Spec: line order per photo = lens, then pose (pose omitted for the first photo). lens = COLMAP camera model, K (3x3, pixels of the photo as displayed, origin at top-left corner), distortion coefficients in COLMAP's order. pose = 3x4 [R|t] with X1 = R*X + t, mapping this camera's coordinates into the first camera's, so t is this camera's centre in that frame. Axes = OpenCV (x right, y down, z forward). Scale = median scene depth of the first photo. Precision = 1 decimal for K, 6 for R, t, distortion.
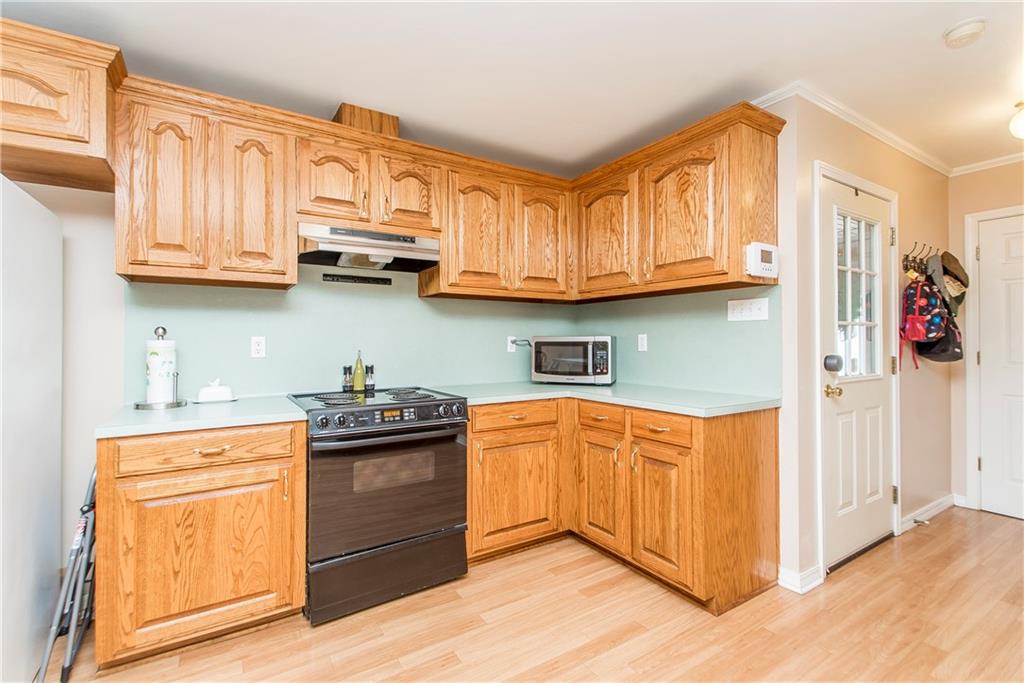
lens RADIAL K [[450.3, 0, 511.0], [0, 450.3, 337.6], [0, 0, 1]] dist [0.001865, 0.000065]
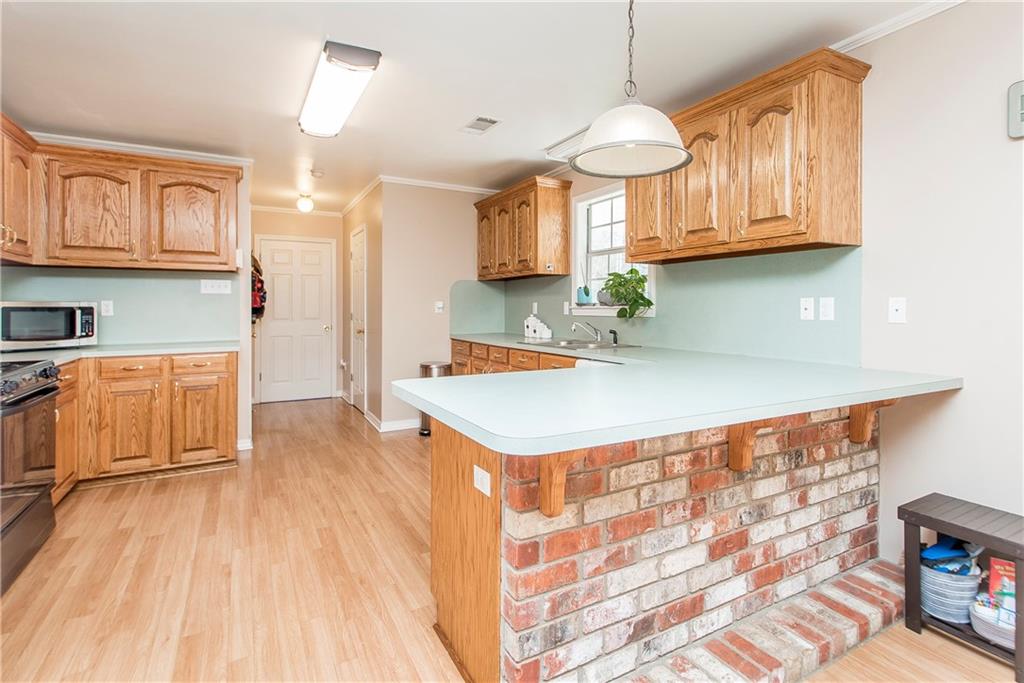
lens RADIAL K [[502.6, 0, 512.6], [0, 502.6, 307.1], [0, 0, 1]] dist [-0.000003, -0.000012]
pose [[0.060052, -0.000034, 0.998195, -1.035667], [-0.007165, 0.999974, 0.000465, 0.001311], [-0.998170, -0.007180, 0.060050, -0.114383]]
